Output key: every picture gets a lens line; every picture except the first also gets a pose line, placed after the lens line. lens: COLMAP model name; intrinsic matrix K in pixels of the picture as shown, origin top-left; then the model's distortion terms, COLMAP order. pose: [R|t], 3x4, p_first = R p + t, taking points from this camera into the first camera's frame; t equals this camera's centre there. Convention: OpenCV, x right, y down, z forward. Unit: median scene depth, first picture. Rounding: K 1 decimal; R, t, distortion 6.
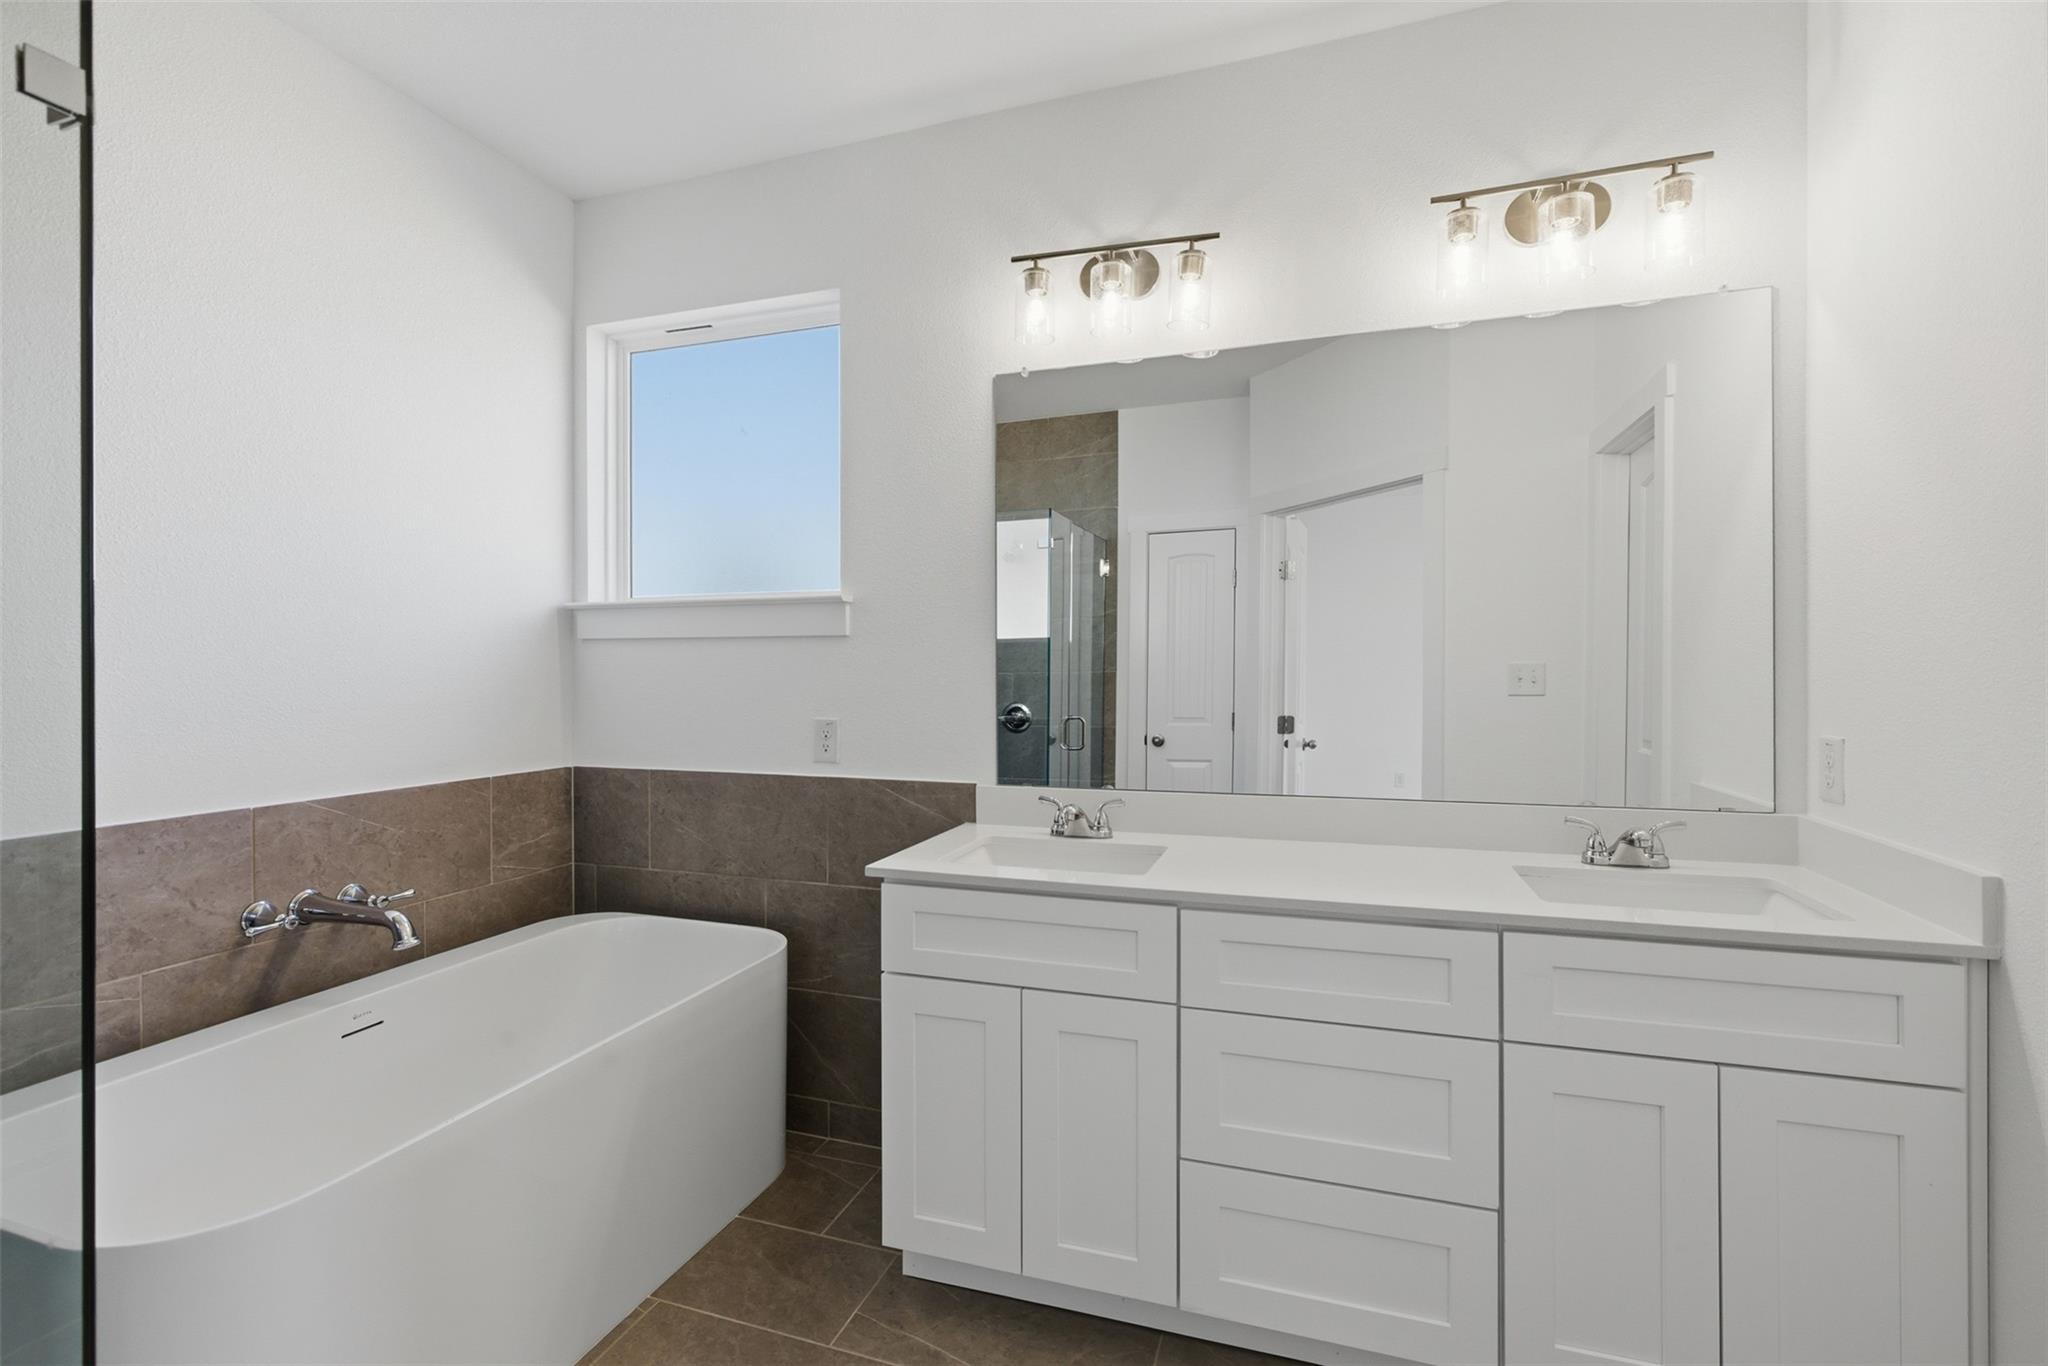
lens RADIAL K [[938.4, 0, 1000.0], [0, 938.4, 672.4], [0, 0, 1]] dist [-0.000348, 0.000197]
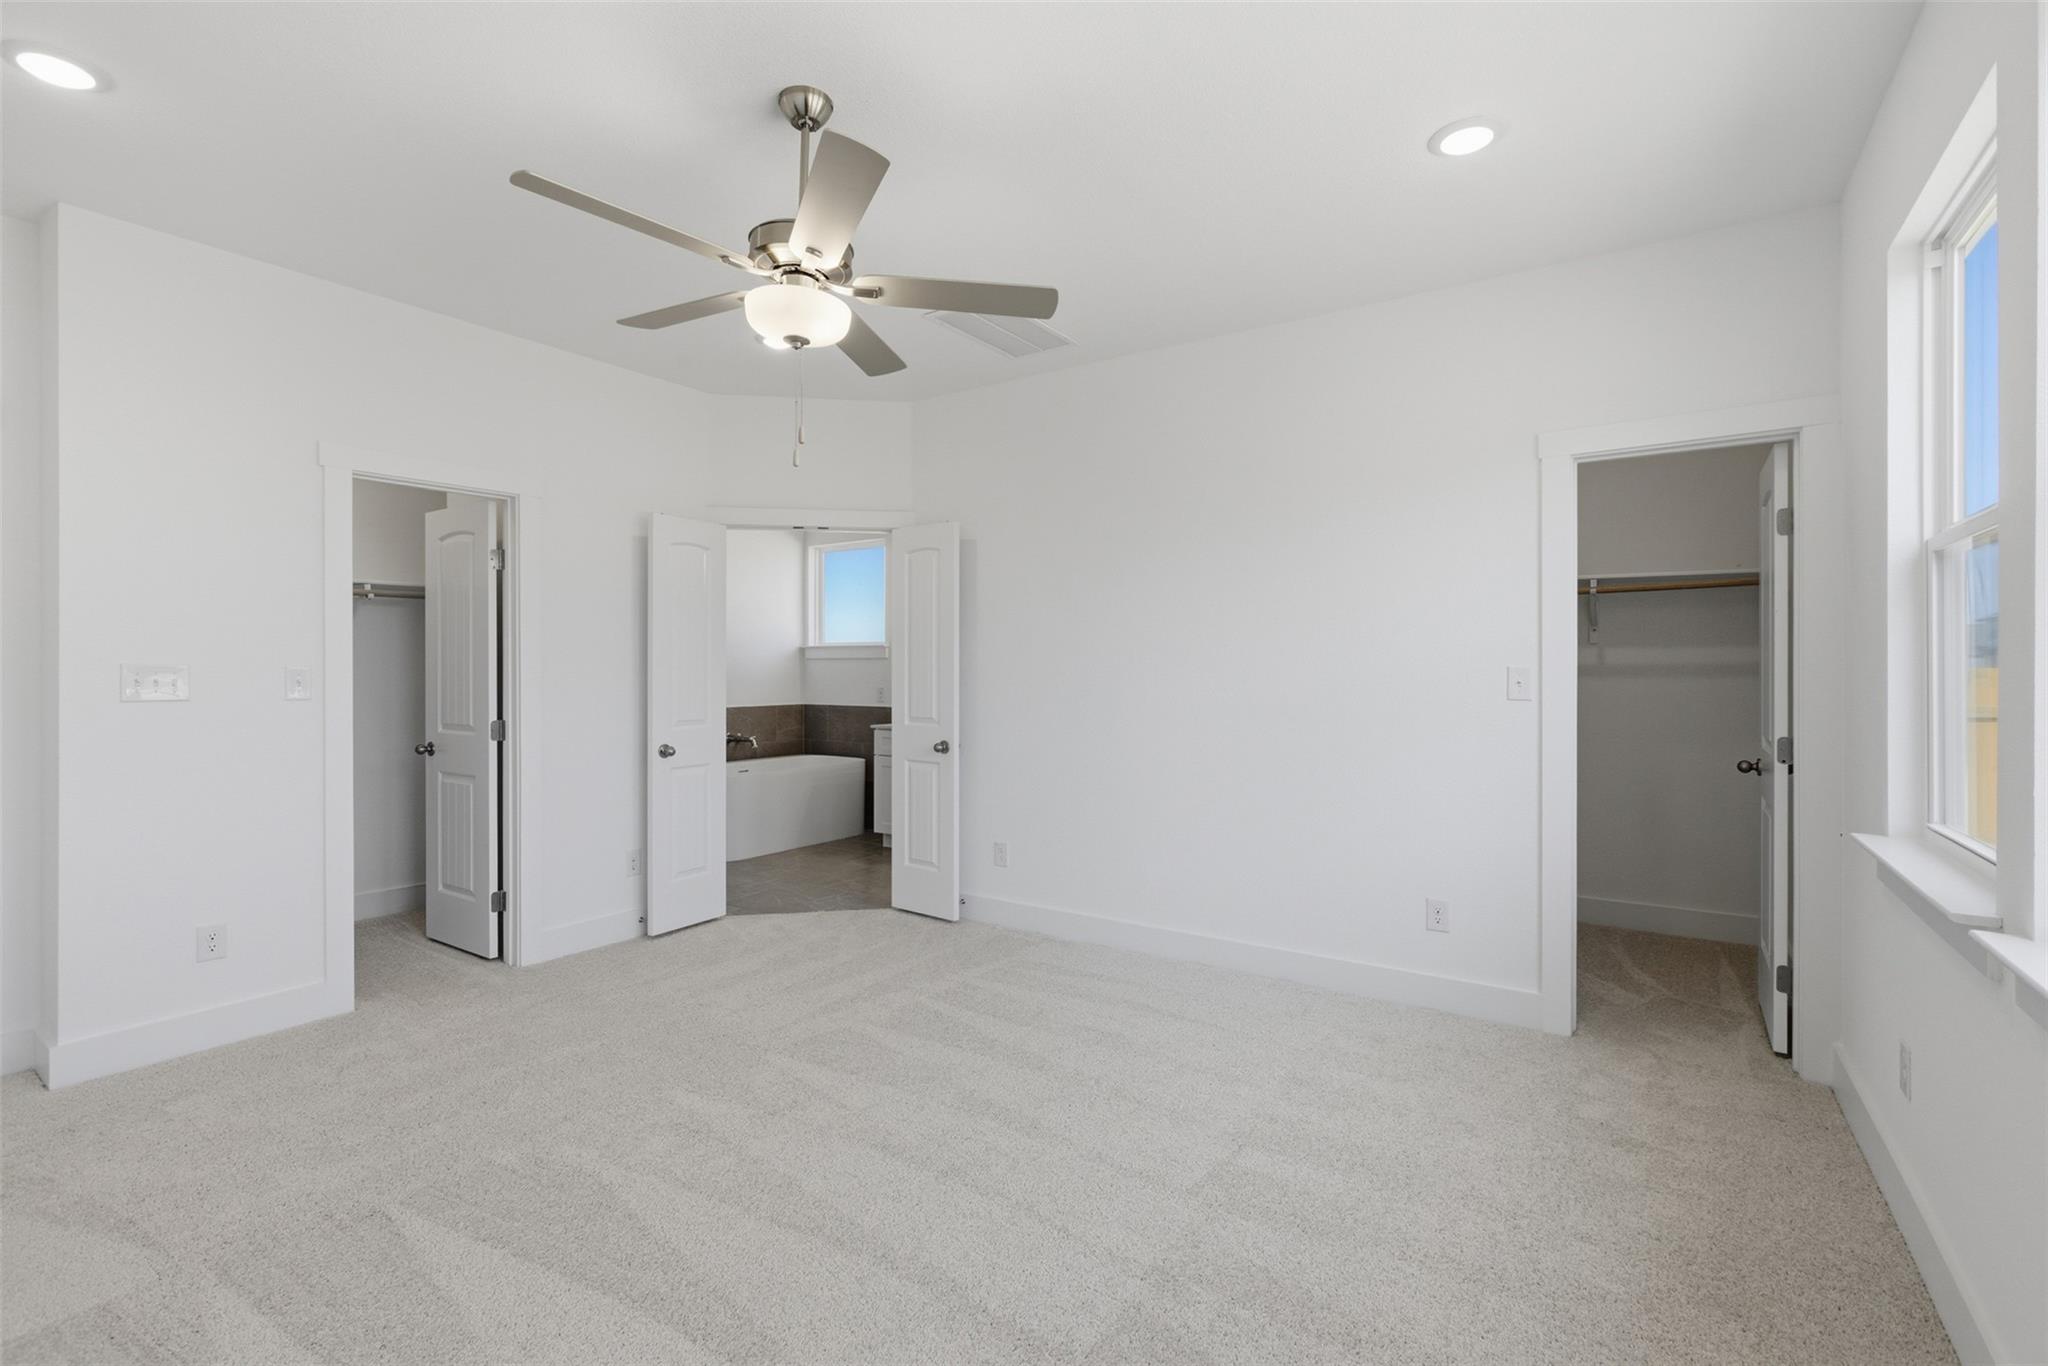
lens RADIAL K [[938.4, 0, 1000.0], [0, 938.4, 672.4], [0, 0, 1]] dist [-0.000348, 0.000197]
pose [[0.964252, 0.004885, -0.264943, 0.954778], [-0.005229, 0.999986, -0.000592, 0.004471], [0.264936, 0.001956, 0.964264, -1.732567]]
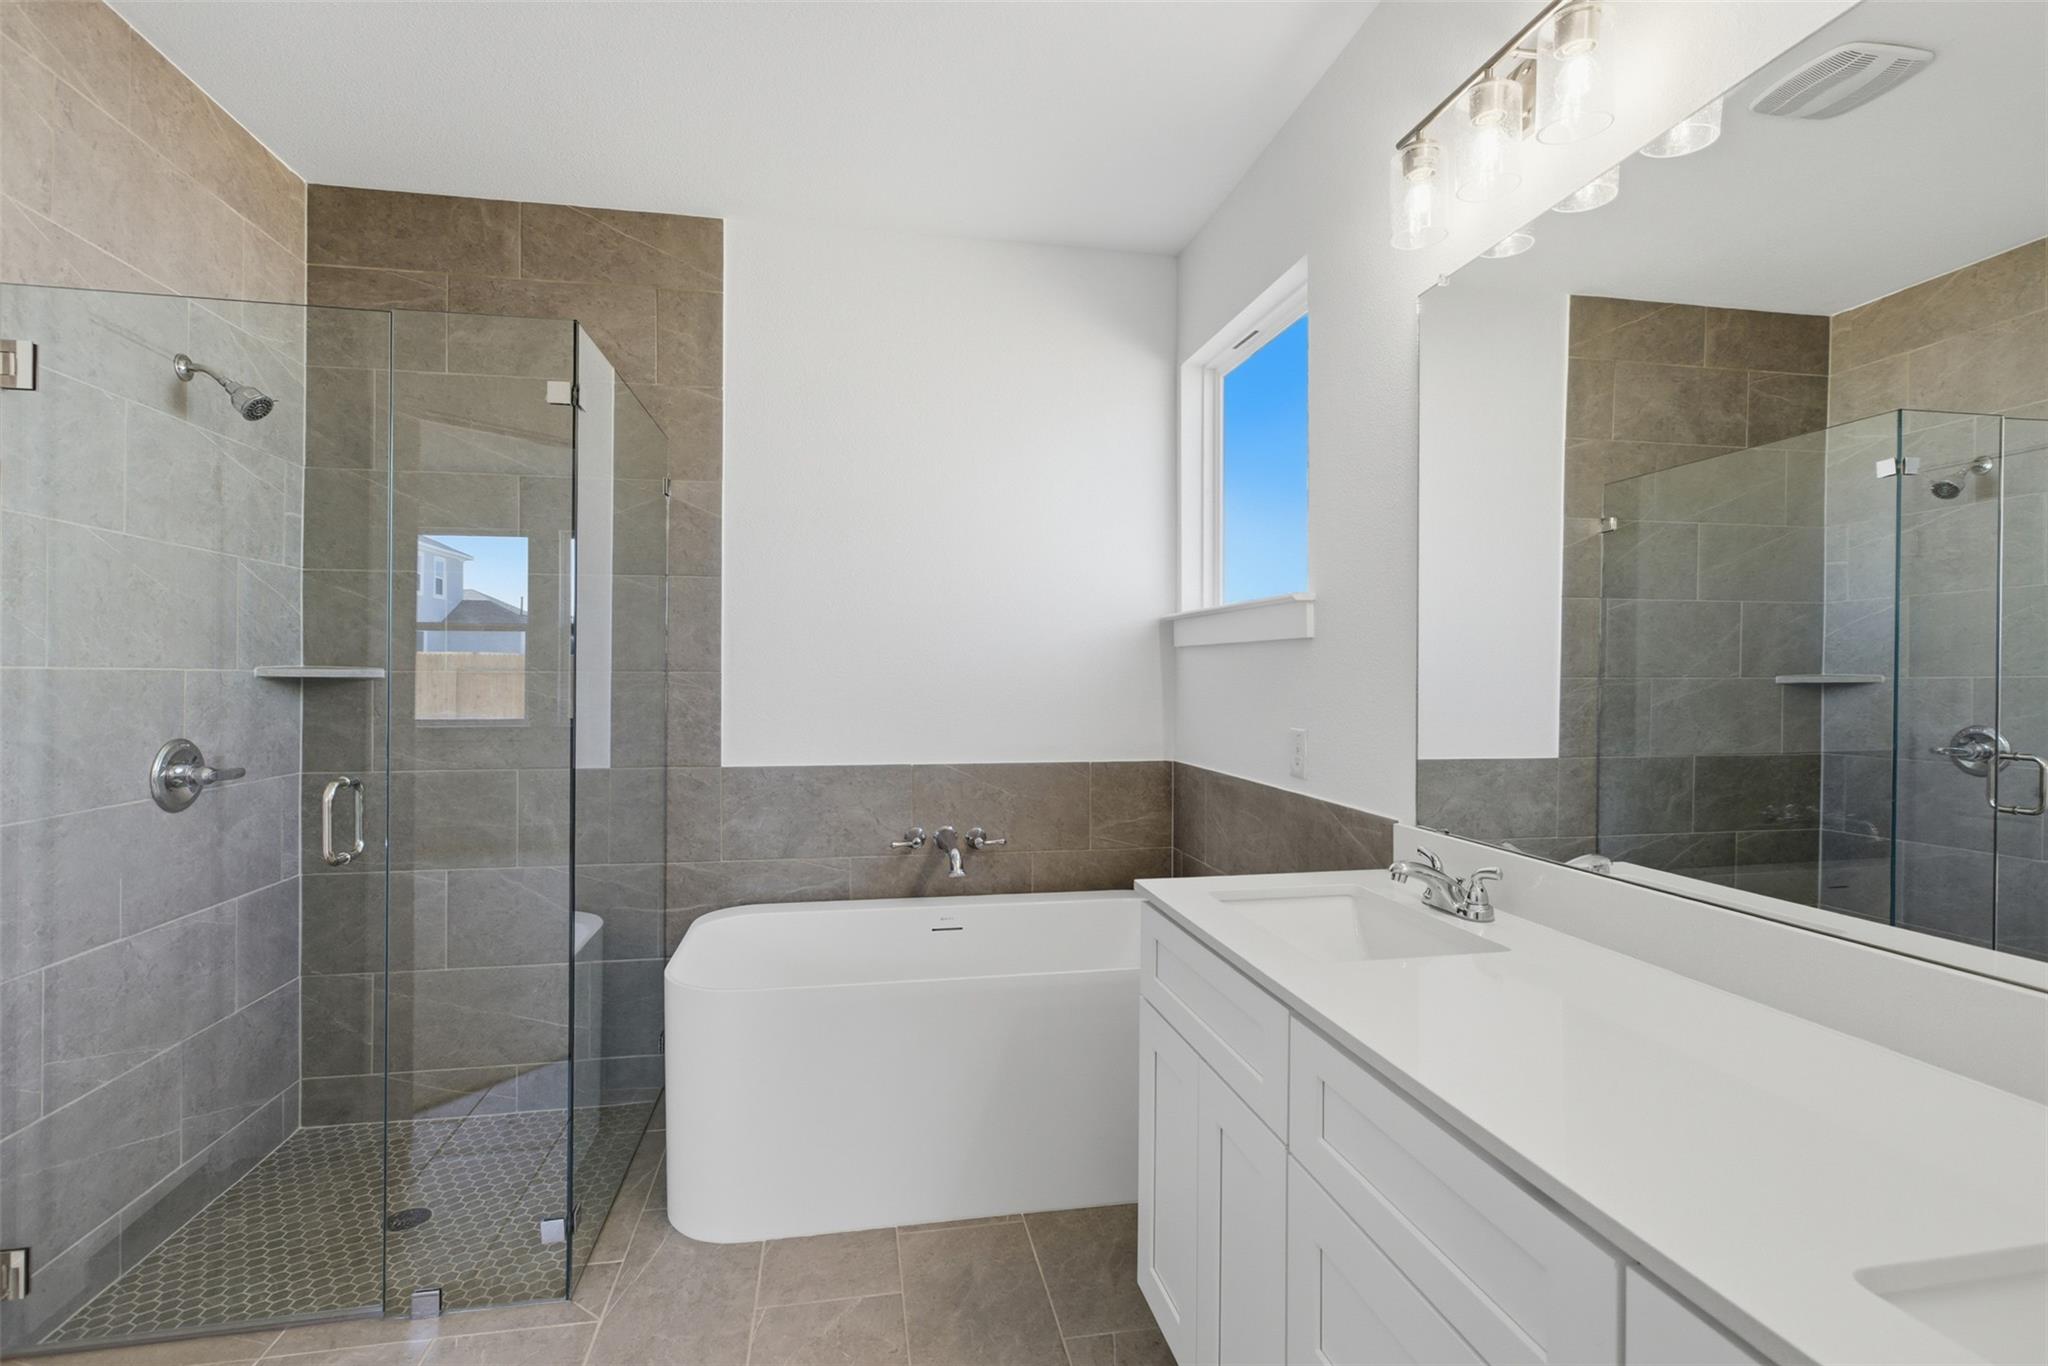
lens RADIAL K [[938.4, 0, 1000.0], [0, 938.4, 672.4], [0, 0, 1]] dist [-0.000348, 0.000197]
pose [[0.488058, 0.001606, -0.872810, 0.471474], [-0.008800, 0.999957, -0.003081, -0.000343], [0.872767, 0.009185, 0.488051, 0.305790]]
